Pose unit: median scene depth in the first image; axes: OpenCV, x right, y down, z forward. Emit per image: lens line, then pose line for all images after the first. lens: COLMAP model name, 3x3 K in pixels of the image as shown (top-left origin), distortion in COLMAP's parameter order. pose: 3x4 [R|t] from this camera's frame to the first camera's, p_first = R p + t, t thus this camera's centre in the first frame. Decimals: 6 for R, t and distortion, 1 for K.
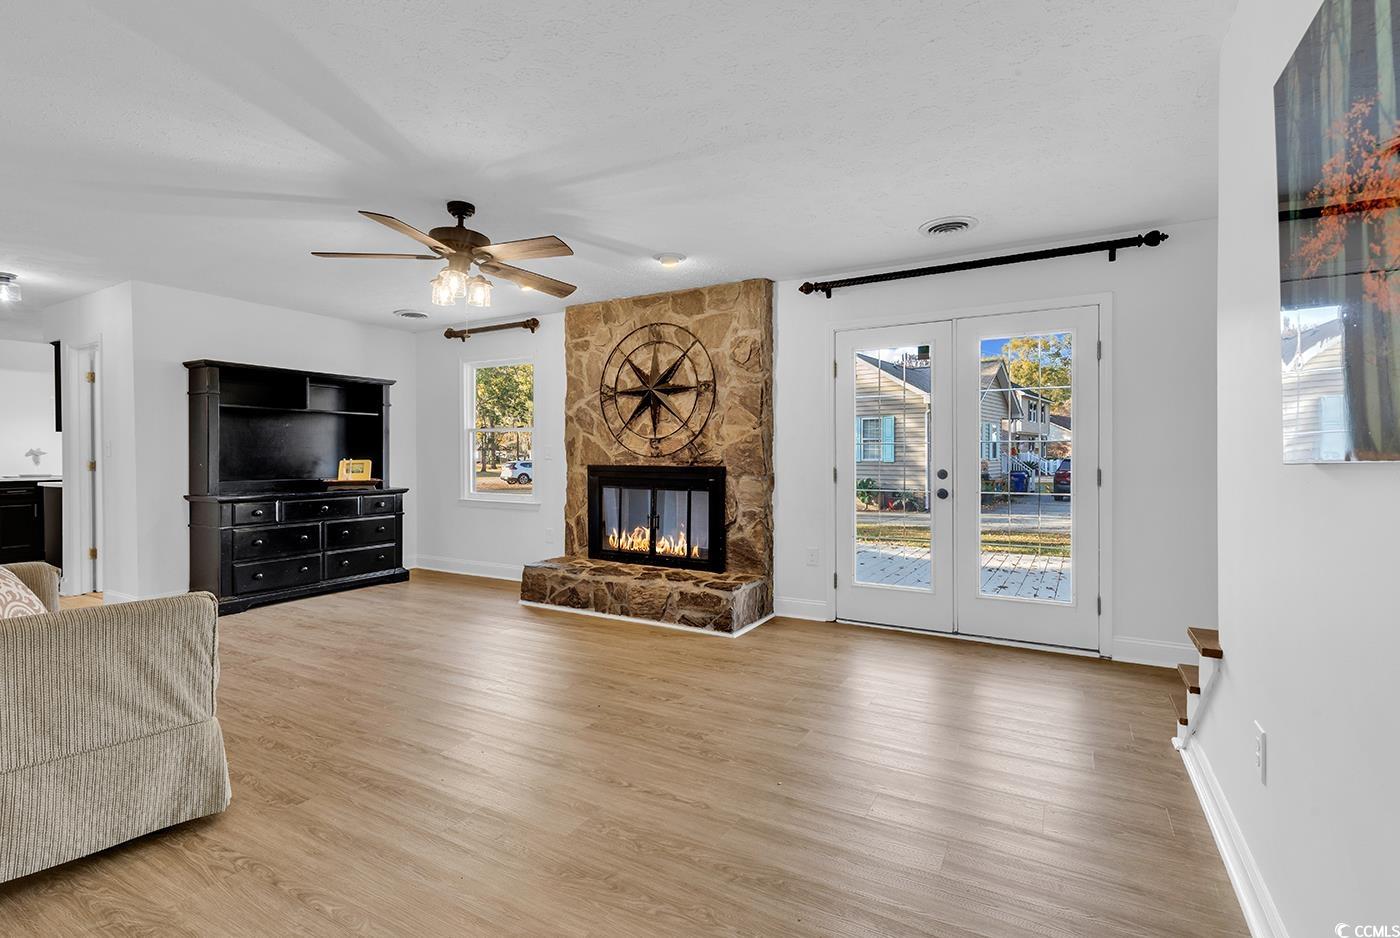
lens RADIAL K [[625.3, 0, 706.0], [0, 625.3, 456.9], [0, 0, 1]] dist [0.006048, 0.000079]
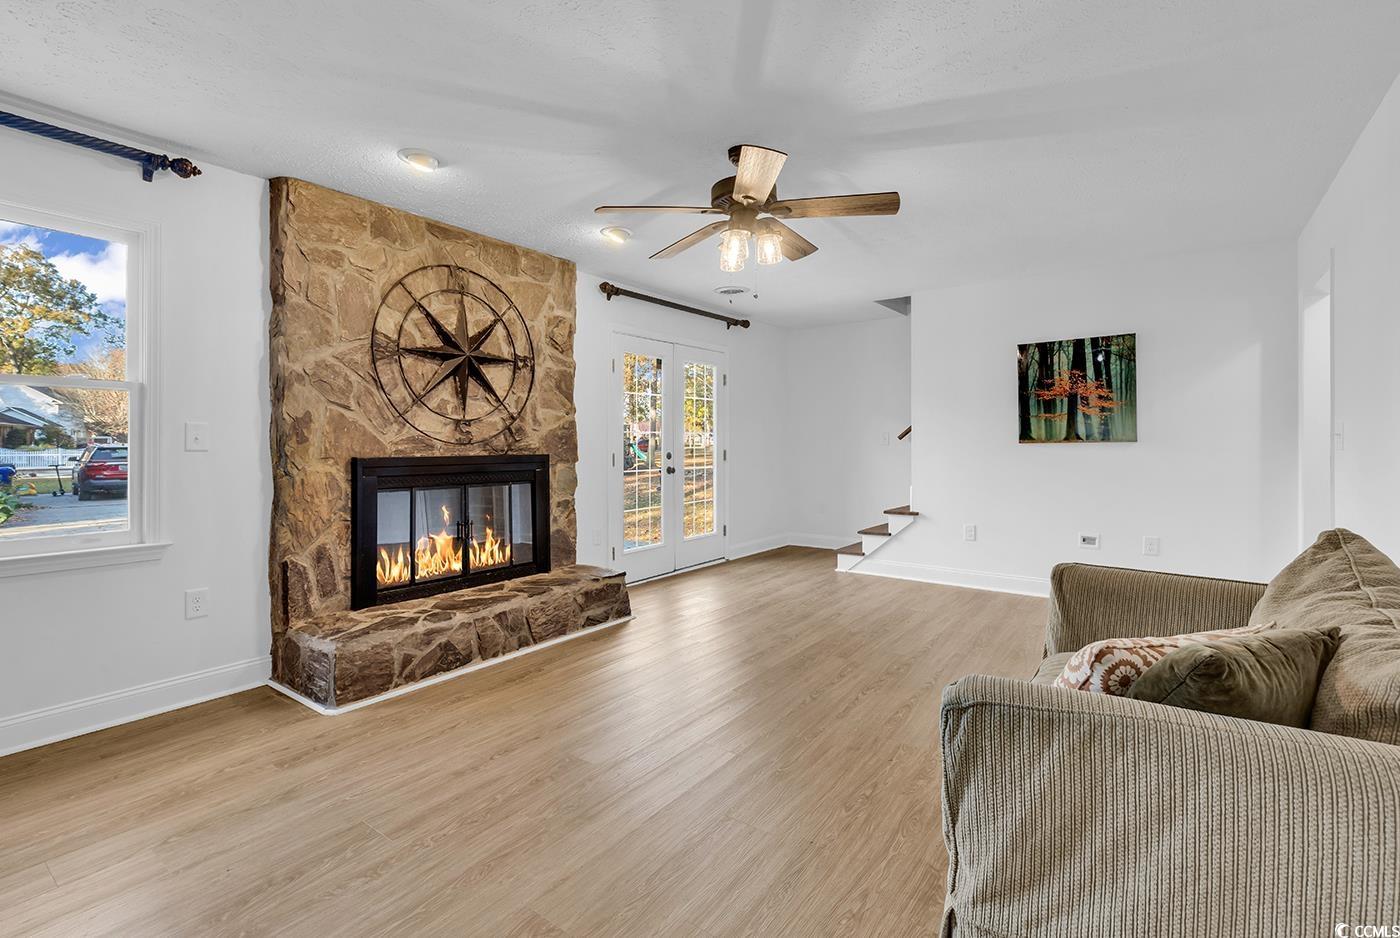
lens RADIAL K [[749.0, 0, 631.6], [0, 749.0, 440.1], [0, 0, 1]] dist [0.002736, -0.000240]
pose [[0.104962, 0.000851, 0.994476, -0.983882], [0.001923, 0.999998, -0.001059, -0.003694], [-0.994474, 0.002023, 0.104960, 0.720436]]
